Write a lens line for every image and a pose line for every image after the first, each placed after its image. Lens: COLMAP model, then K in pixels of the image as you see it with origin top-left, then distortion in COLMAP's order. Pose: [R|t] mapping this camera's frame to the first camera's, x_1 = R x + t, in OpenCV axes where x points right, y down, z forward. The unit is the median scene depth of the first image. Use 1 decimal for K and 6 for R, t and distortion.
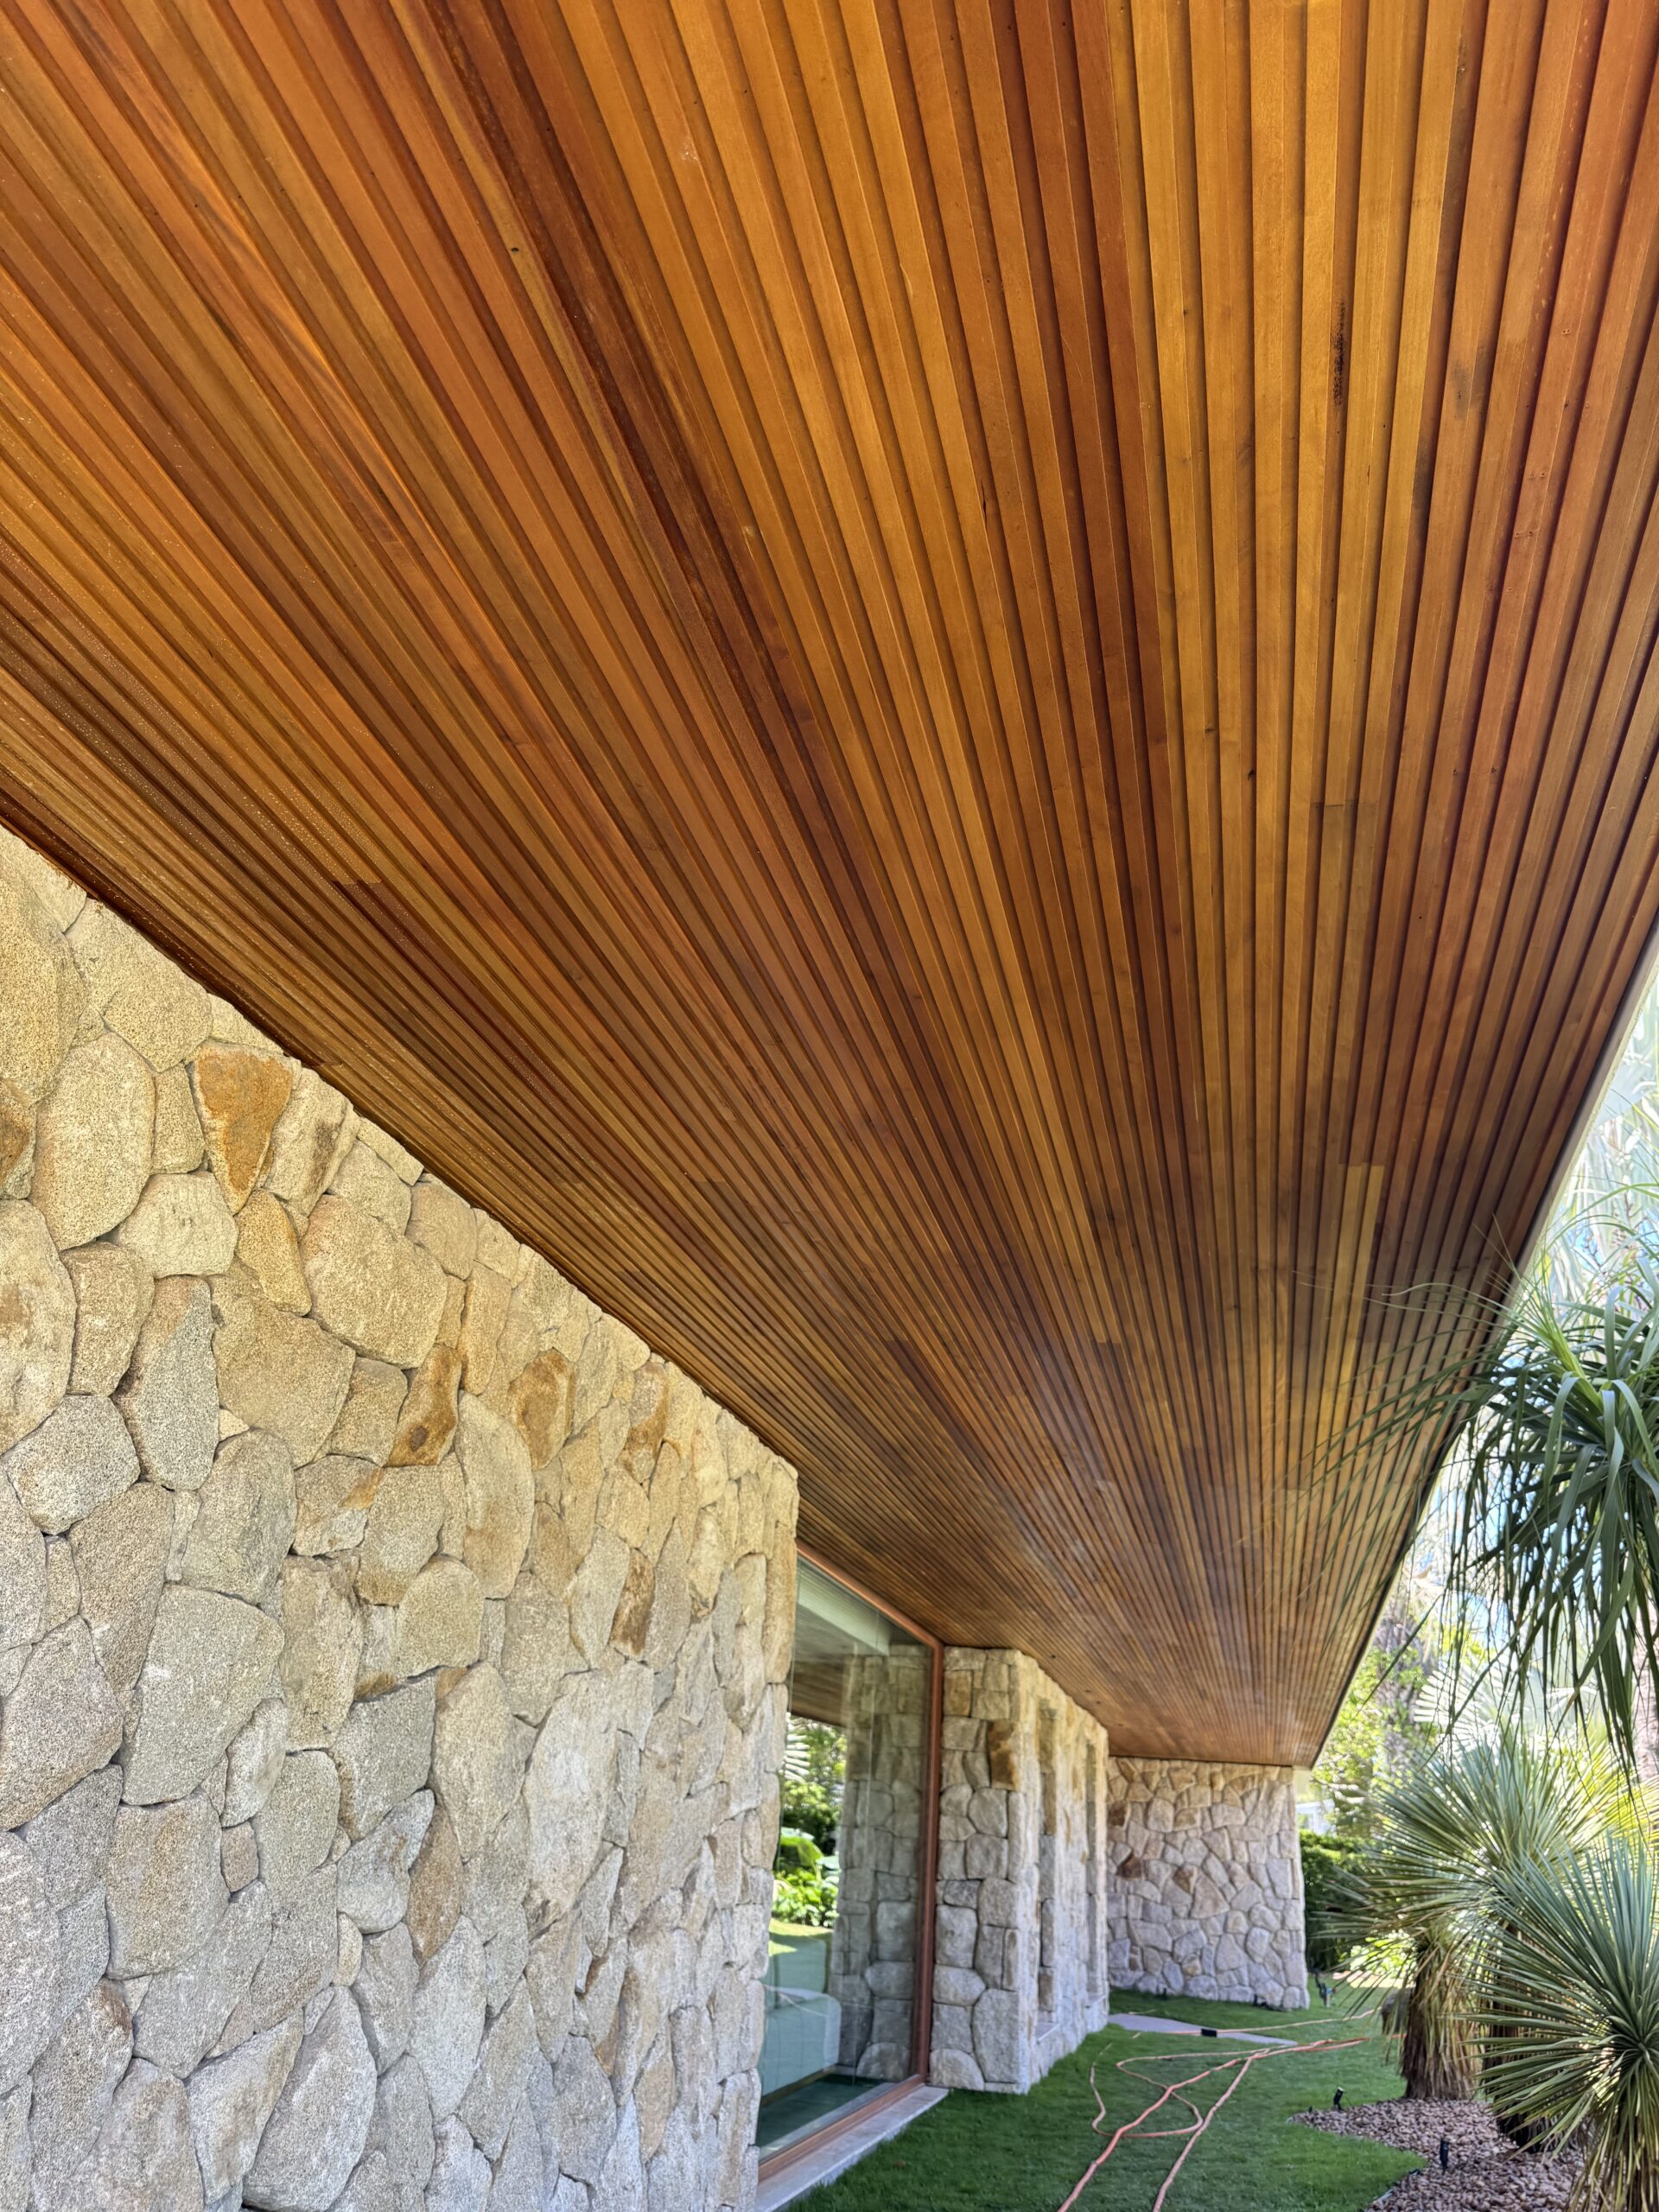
lens RADIAL K [[1554.2, 0, 825.1], [0, 1554.2, 1117.5], [0, 0, 1]] dist [0.080391, -0.135680]
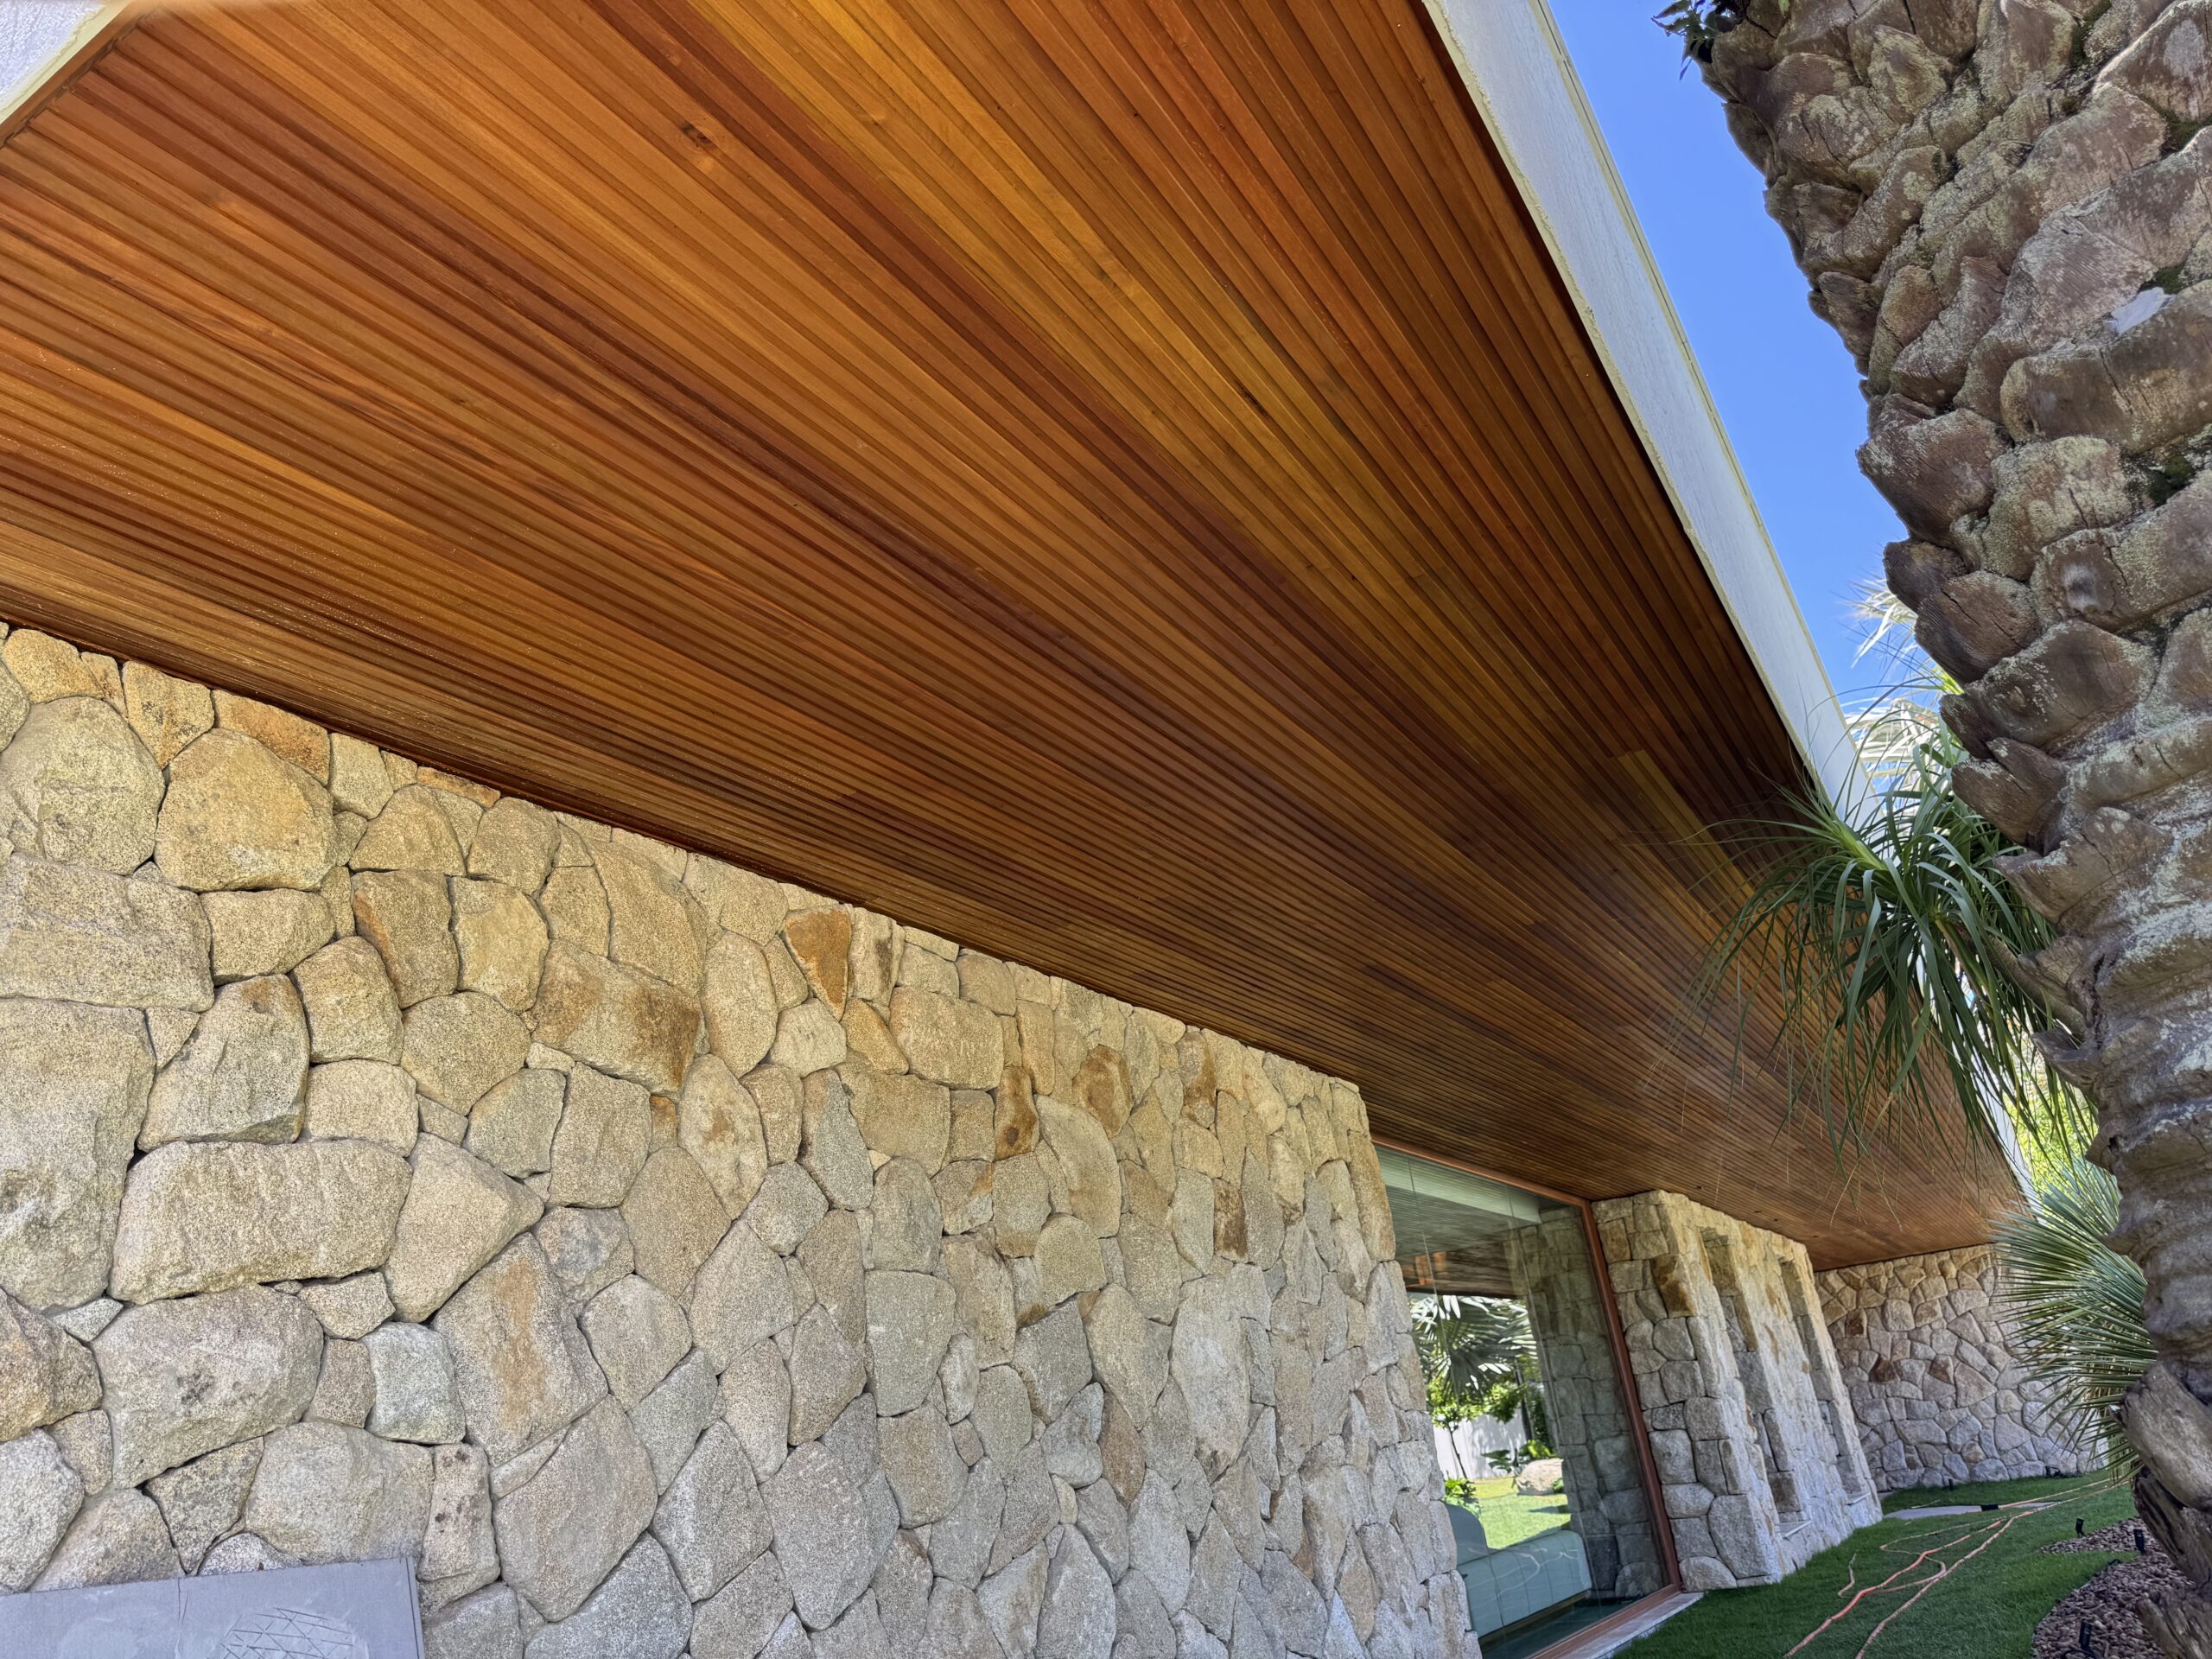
lens RADIAL K [[1534.4, 0, 1094.4], [0, 1534.4, 813.4], [0, 0, 1]] dist [0.087490, -0.115884]
pose [[0.937172, -0.286098, -0.199640, 0.151449], [0.291746, 0.956495, -0.001178, -0.041715], [0.191292, -0.057140, 0.979869, -0.282451]]
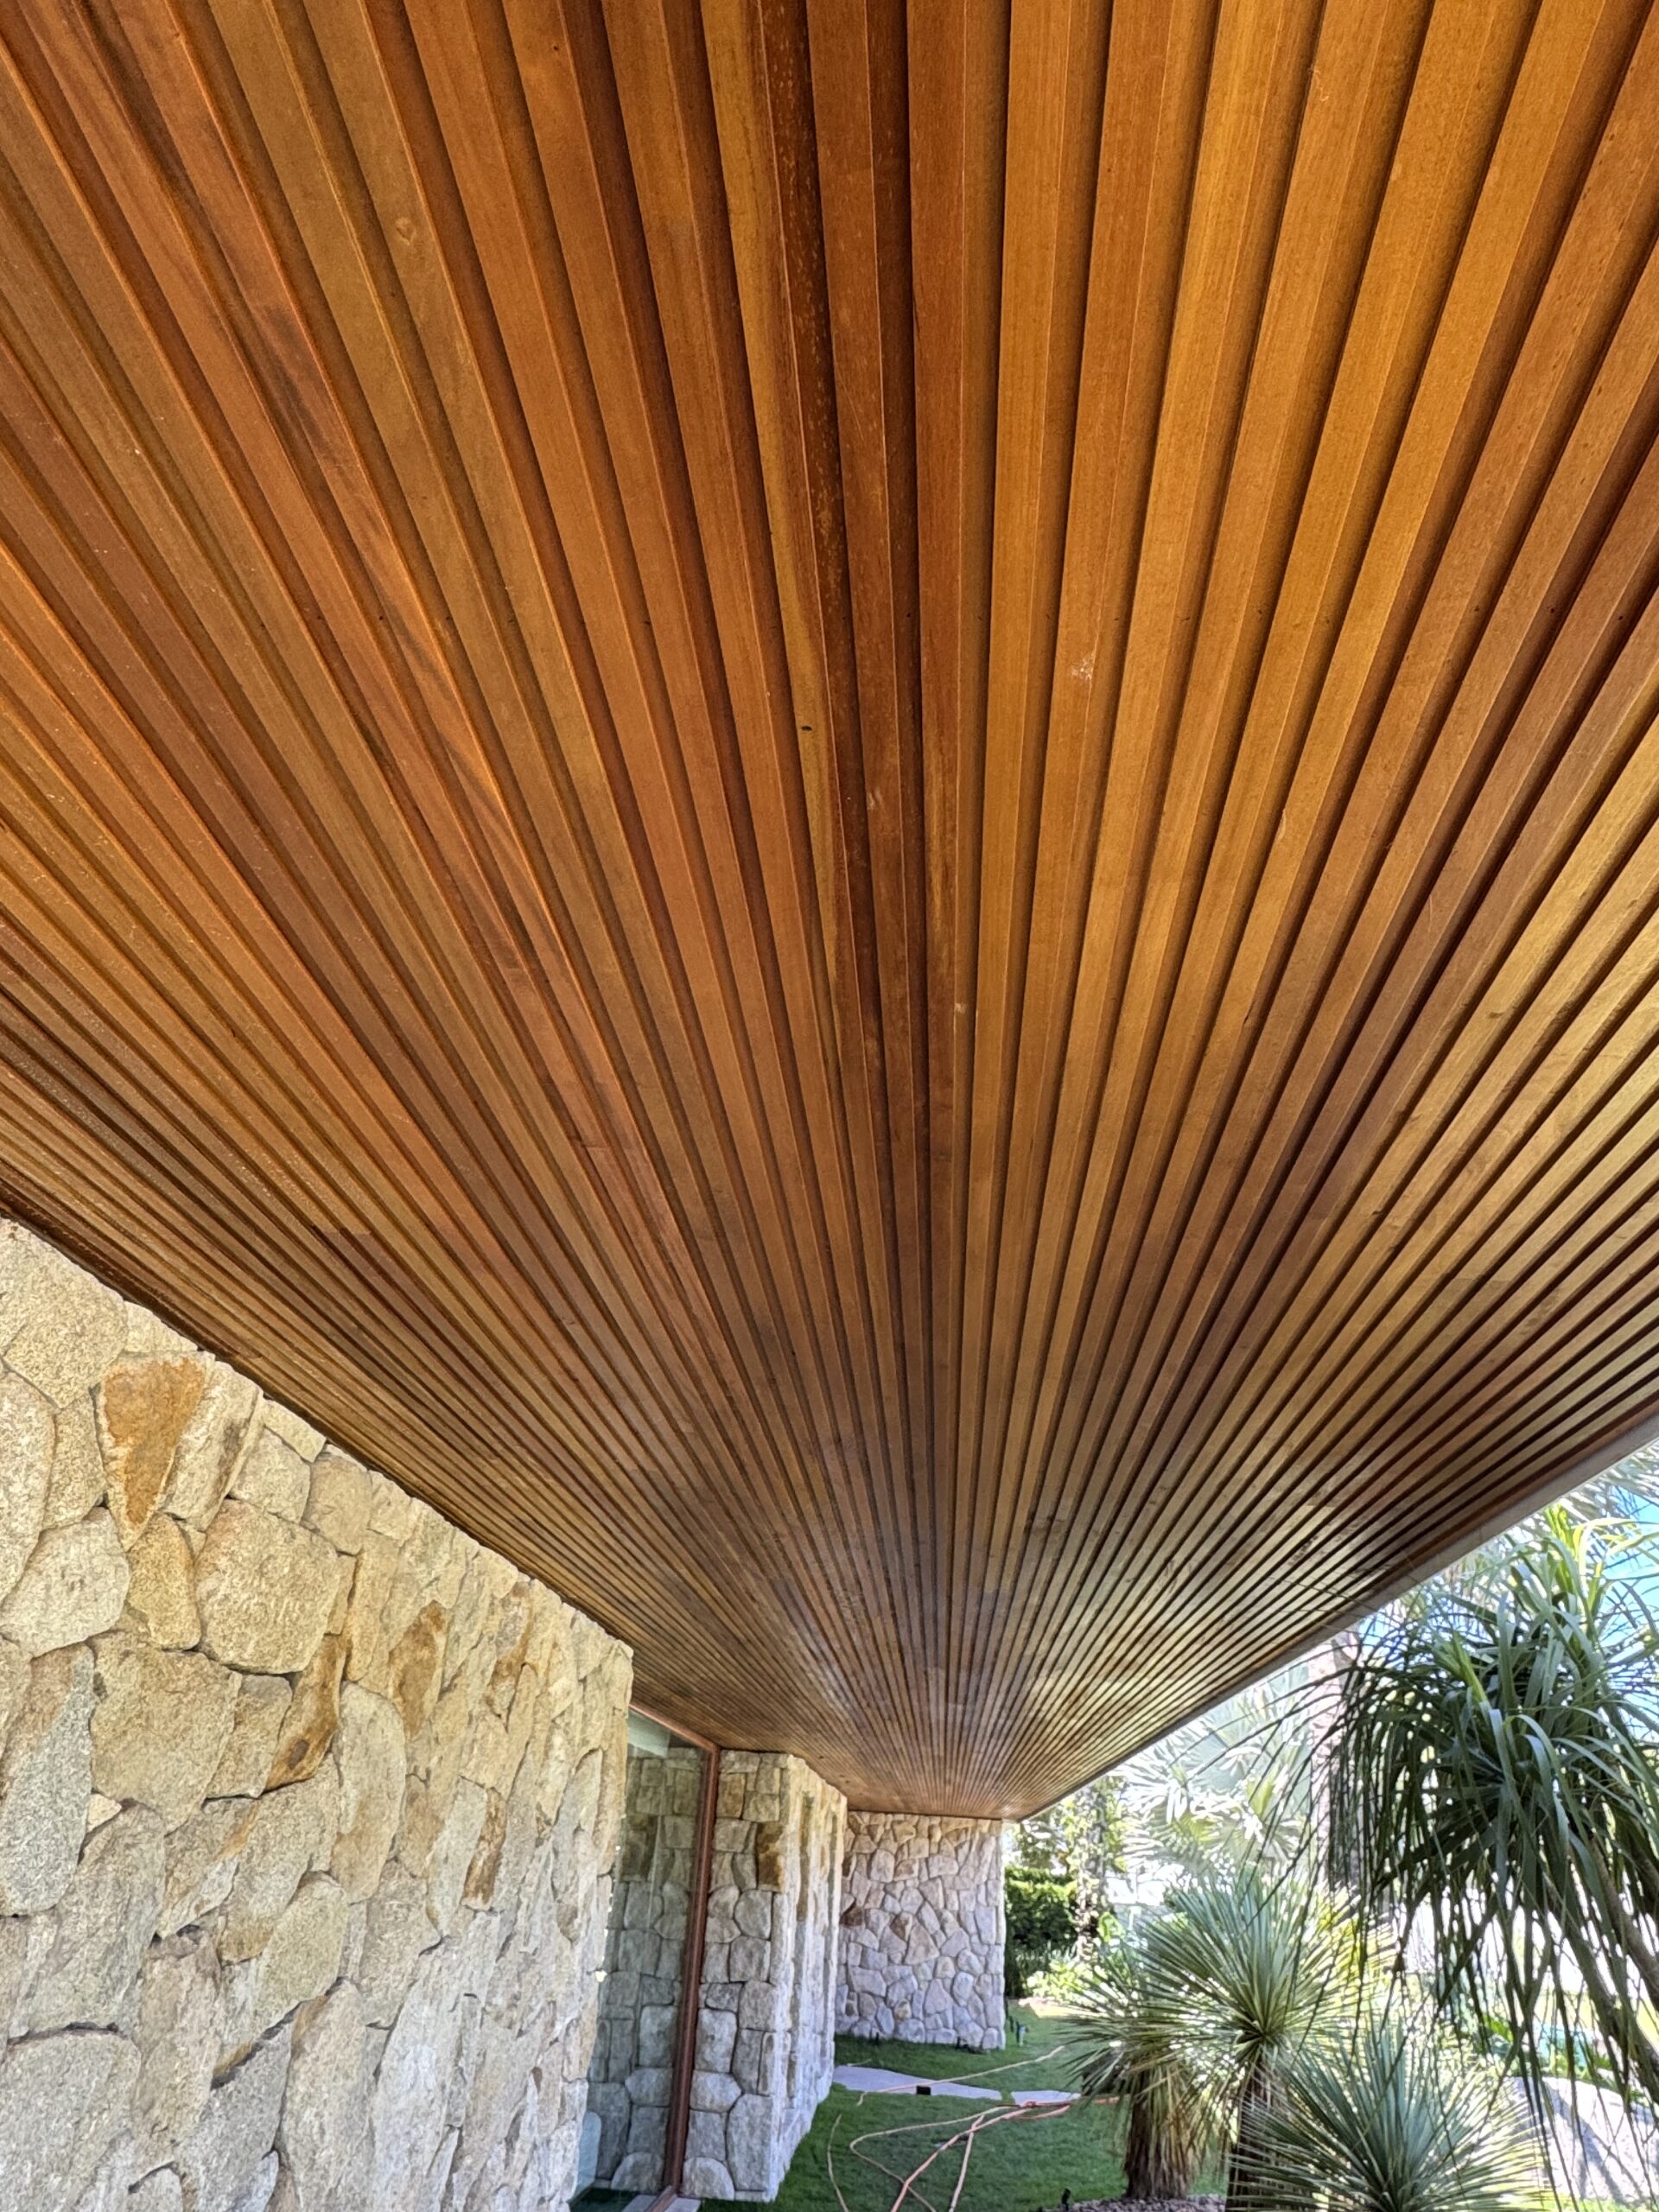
lens RADIAL K [[1394.2, 0, 832.1], [0, 1394.2, 1088.3], [0, 0, 1]] dist [-0.009480, 0.005311]
pose [[0.984024, 0.077415, 0.160326, -0.110205], [-0.066368, 0.995110, -0.073151, -0.129468], [-0.165205, 0.061342, 0.984350, 0.134504]]
